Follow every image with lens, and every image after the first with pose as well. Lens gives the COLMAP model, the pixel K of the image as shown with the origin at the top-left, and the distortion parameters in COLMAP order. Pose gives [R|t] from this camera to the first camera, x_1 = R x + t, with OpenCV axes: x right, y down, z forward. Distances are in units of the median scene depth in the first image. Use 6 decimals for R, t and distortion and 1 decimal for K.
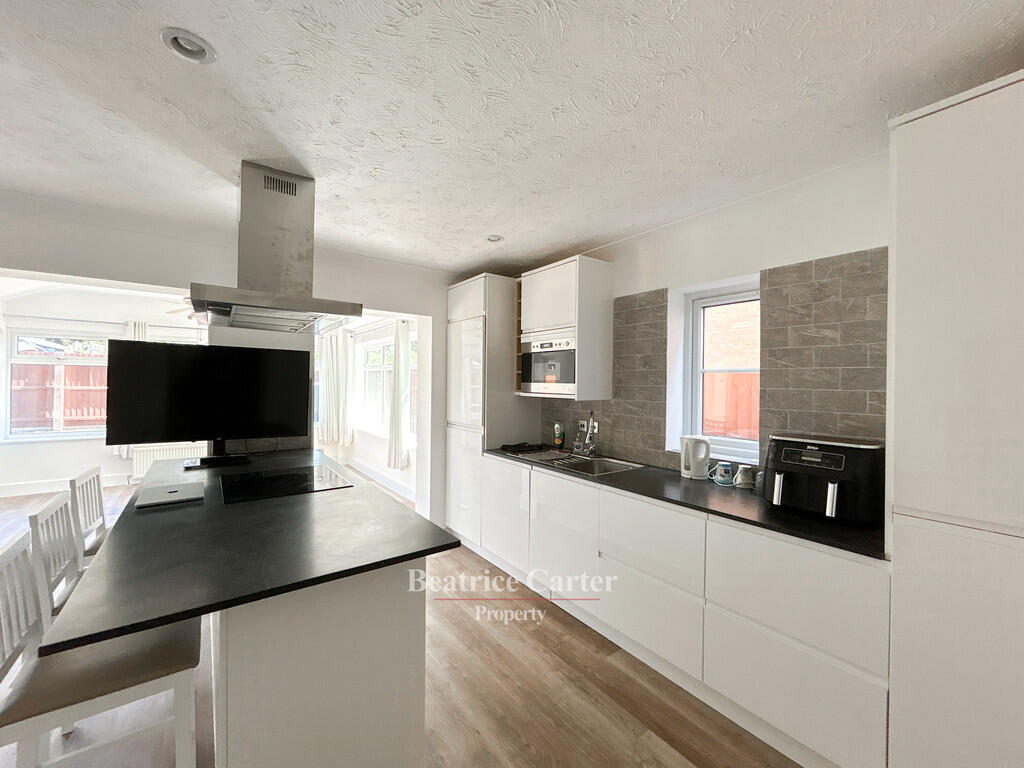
lens RADIAL K [[415.1, 0, 511.5], [0, 415.1, 382.2], [0, 0, 1]] dist [-0.000144, 0.000874]
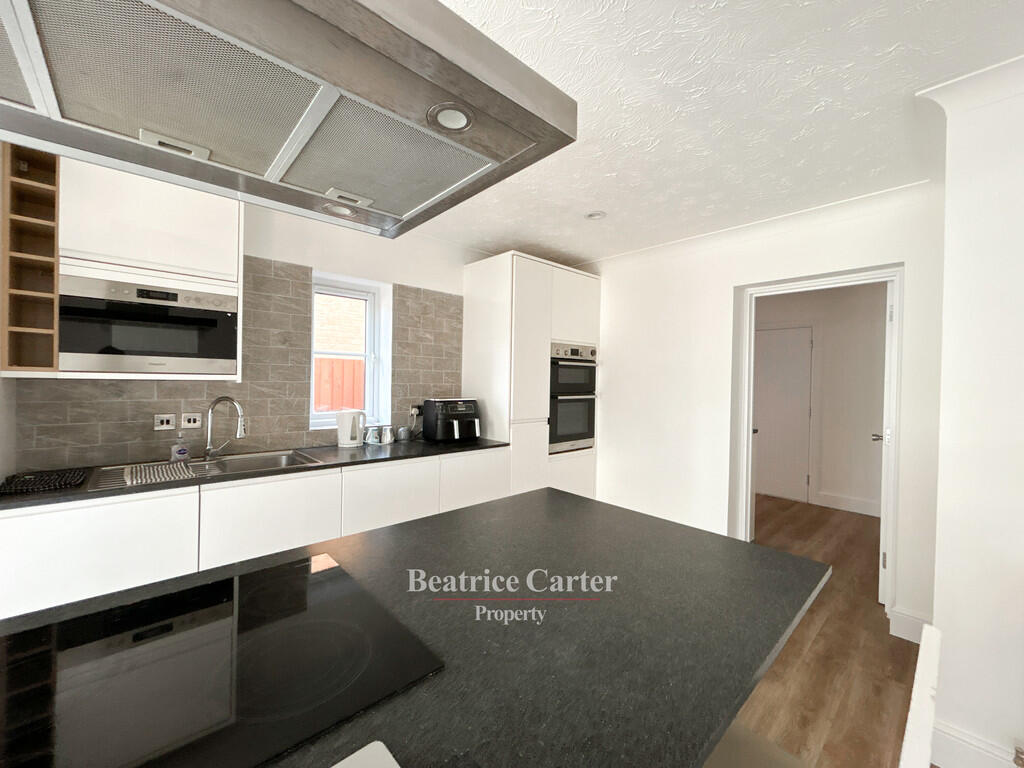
lens RADIAL K [[415.1, 0, 511.5], [0, 415.1, 382.2], [0, 0, 1]] dist [-0.000144, 0.000874]
pose [[-0.107544, -0.017817, 0.994041, -0.654783], [-0.017386, 0.999720, 0.016038, 0.023996], [-0.994048, -0.015558, -0.107823, 0.608195]]
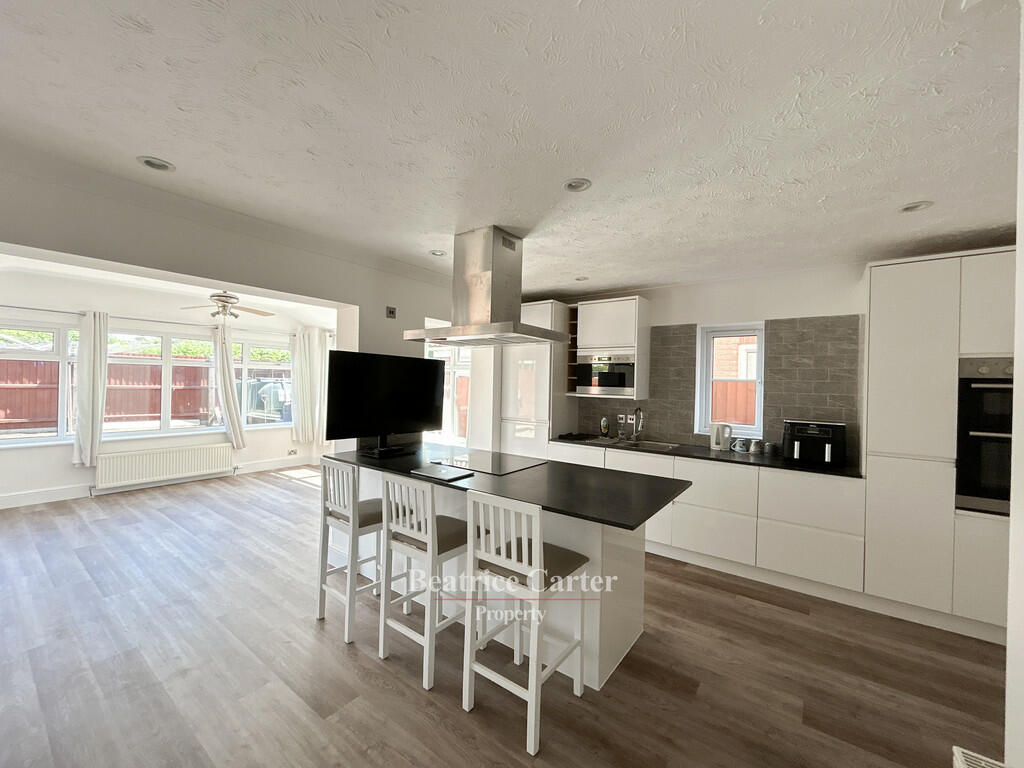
lens RADIAL K [[415.1, 0, 511.5], [0, 415.1, 382.2], [0, 0, 1]] dist [-0.000144, 0.000874]
pose [[0.956975, 0.008541, 0.290046, -0.661286], [-0.009840, 0.999947, 0.003021, -0.015942], [-0.290005, -0.005745, 0.957008, -0.218990]]
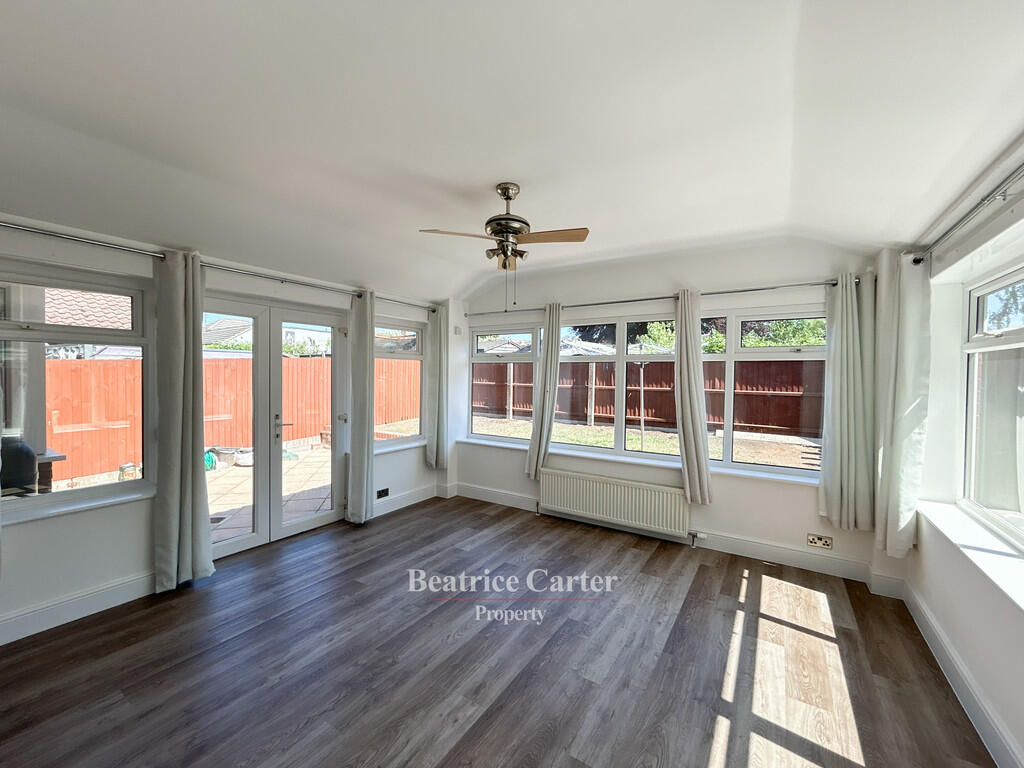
lens RADIAL K [[415.1, 0, 511.5], [0, 415.1, 382.2], [0, 0, 1]] dist [-0.000144, 0.000874]
pose [[0.353020, 0.006639, -0.935592, -0.435141], [-0.010986, 0.999935, 0.002950, -0.001768], [0.935551, 0.009237, 0.353070, 1.387841]]
